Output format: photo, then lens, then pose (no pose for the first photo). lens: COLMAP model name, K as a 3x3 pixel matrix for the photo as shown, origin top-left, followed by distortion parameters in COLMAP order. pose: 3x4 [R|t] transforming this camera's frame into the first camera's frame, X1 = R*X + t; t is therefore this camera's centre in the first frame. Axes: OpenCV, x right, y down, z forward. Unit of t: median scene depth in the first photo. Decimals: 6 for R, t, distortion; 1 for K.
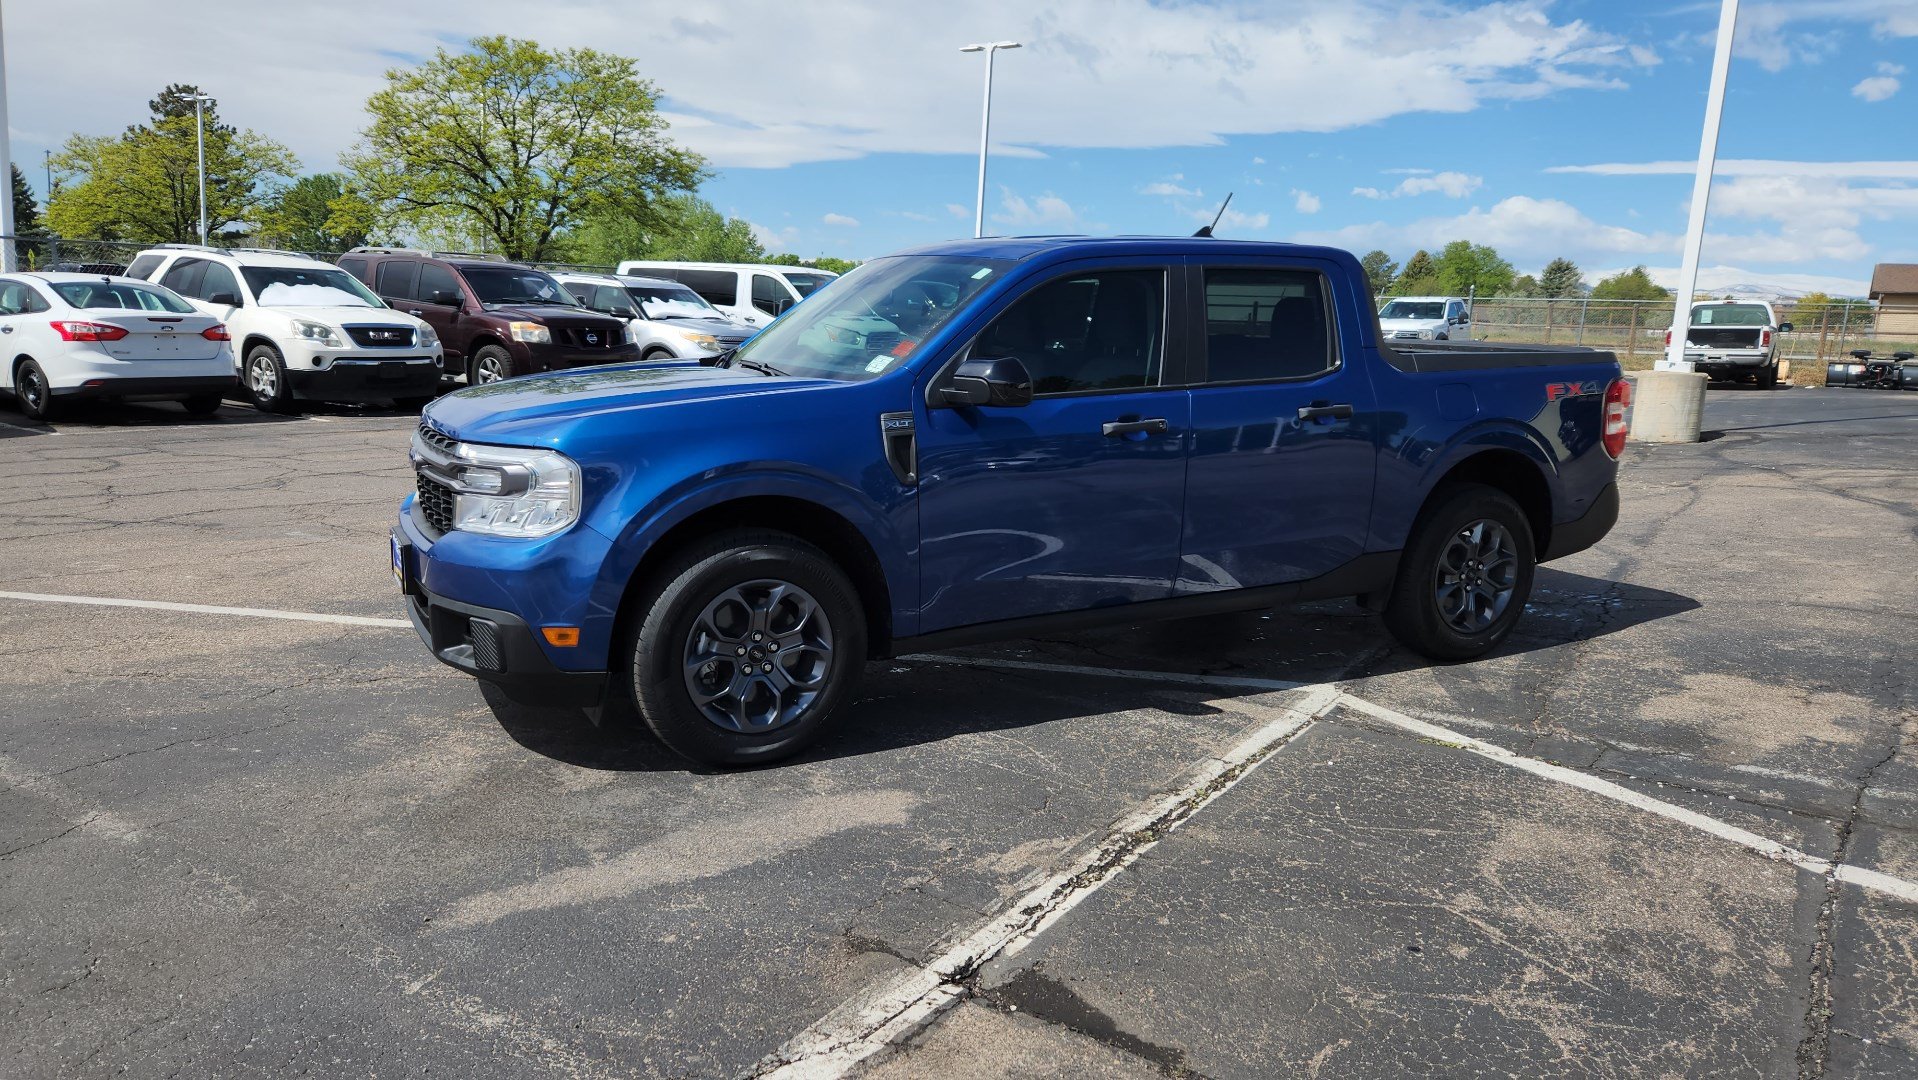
lens RADIAL K [[1283.4, 0, 929.6], [0, 1283.4, 514.0], [0, 0, 1]] dist [0.070333, -0.056555]
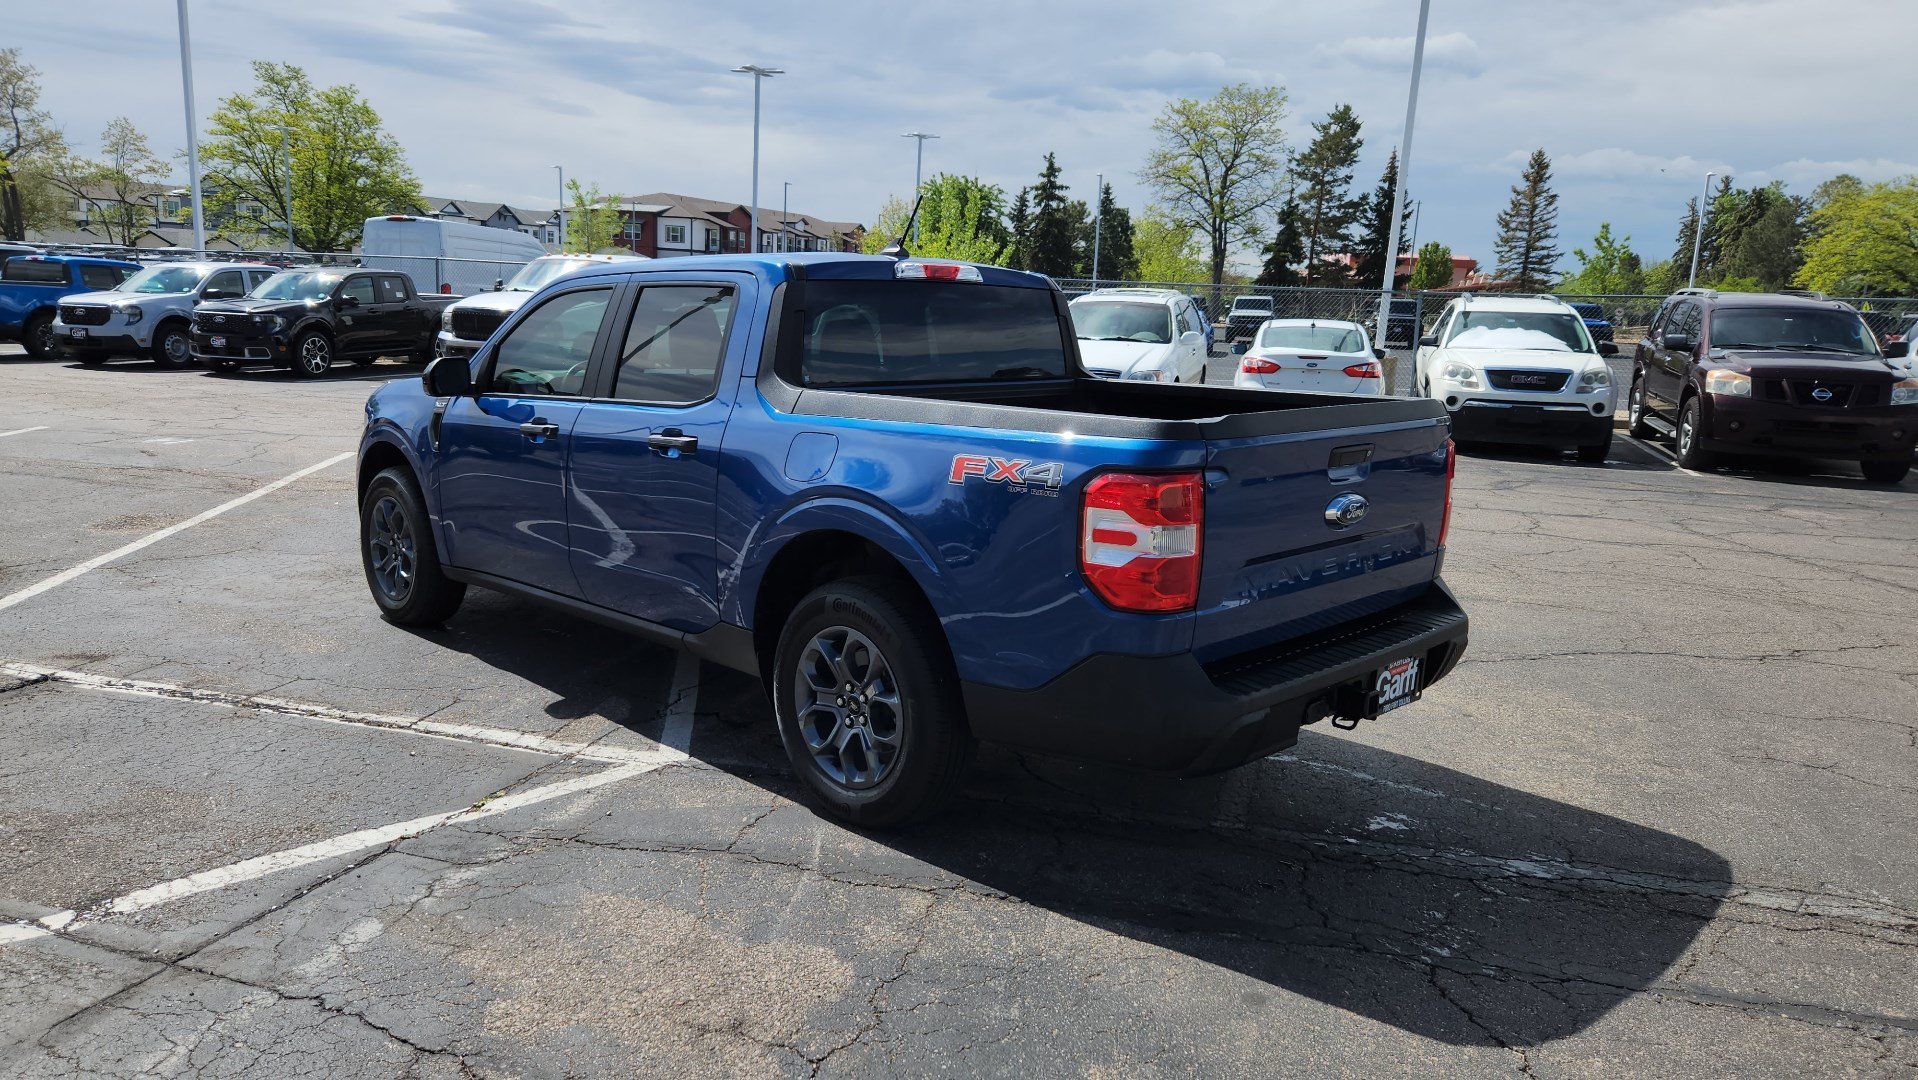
lens RADIAL K [[1283.4, 0, 920.2], [0, 1283.4, 532.8], [0, 0, 1]] dist [0.070333, -0.056555]
pose [[0.293967, 0.149856, -0.943995, 1.036762], [-0.175111, 0.979361, 0.100939, -0.118830], [0.939638, 0.135631, 0.314141, 0.768922]]
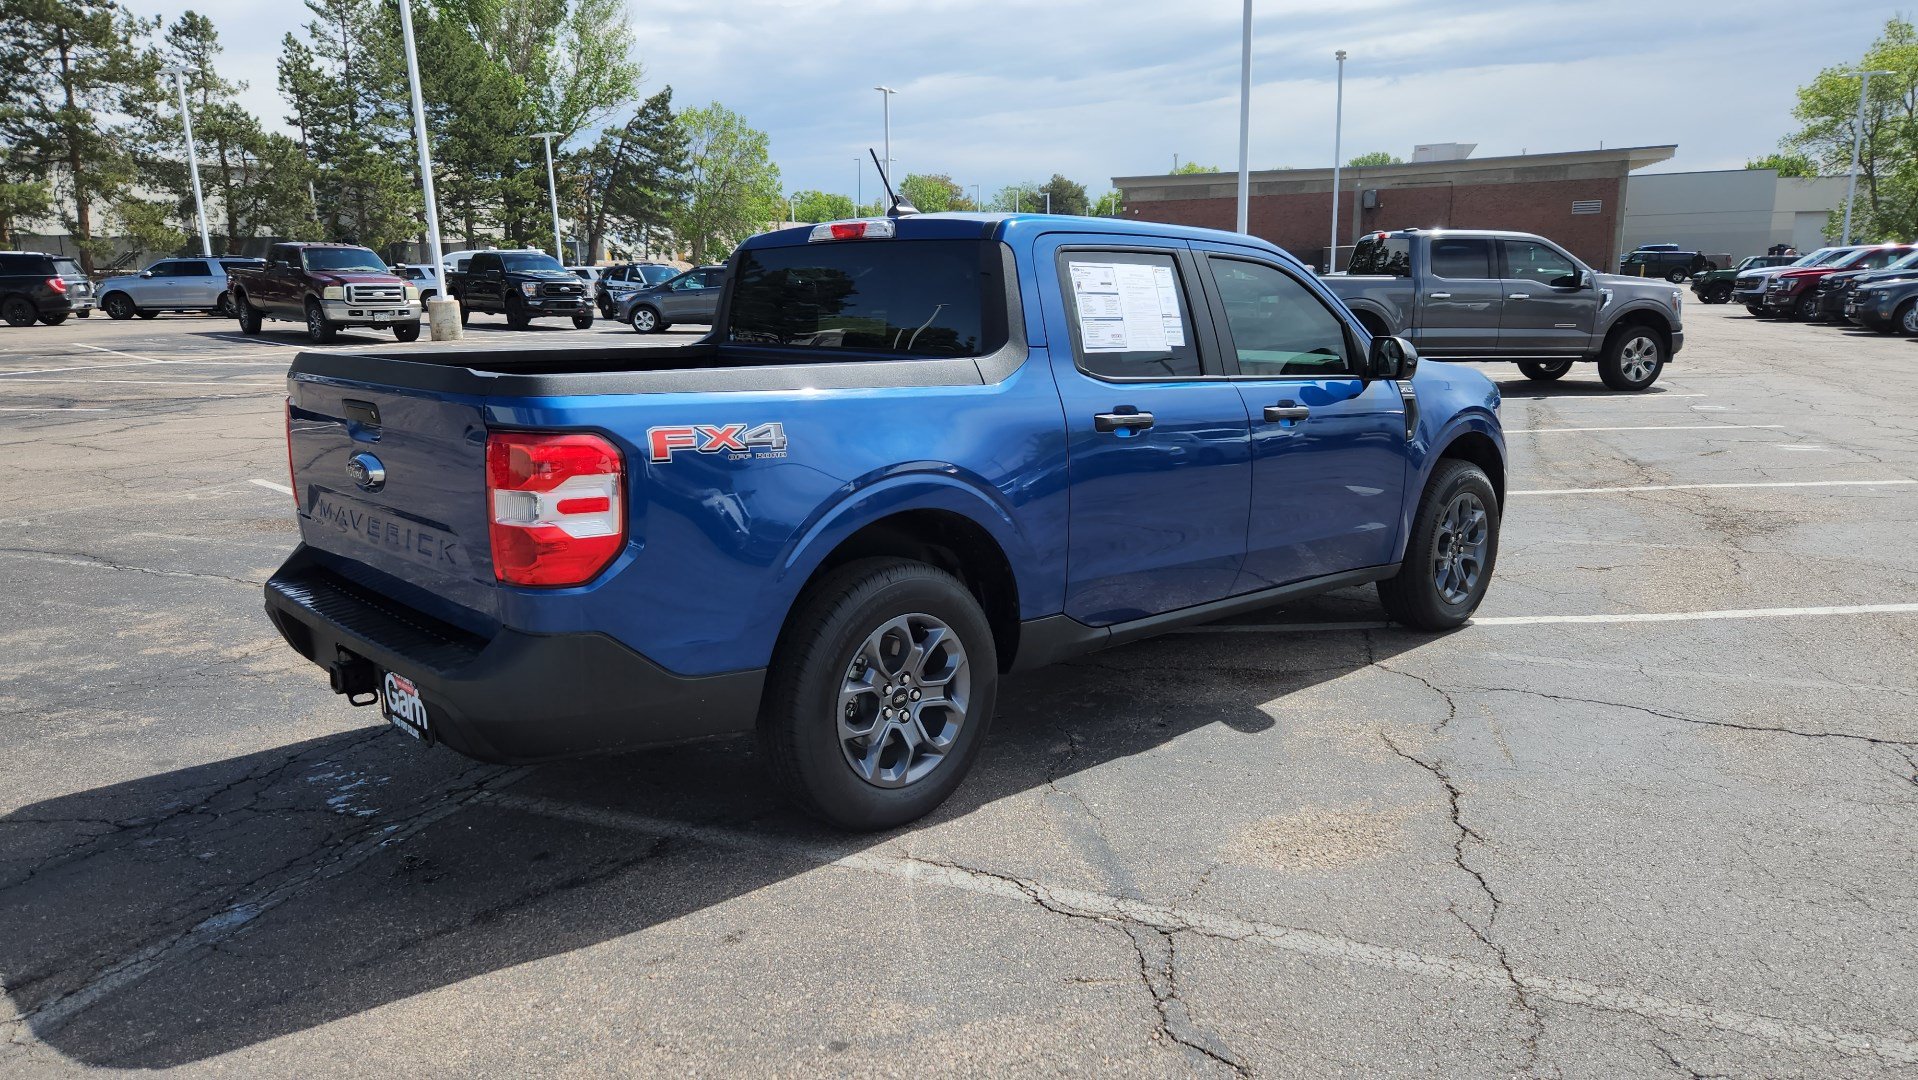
lens RADIAL K [[1283.4, 0, 921.0], [0, 1283.4, 546.4], [0, 0, 1]] dist [0.070333, -0.056555]
pose [[-0.968904, 0.028494, -0.245791, 0.395799], [-0.059188, 0.937820, 0.342039, -0.289105], [0.240254, 0.345951, -0.906971, 1.780249]]
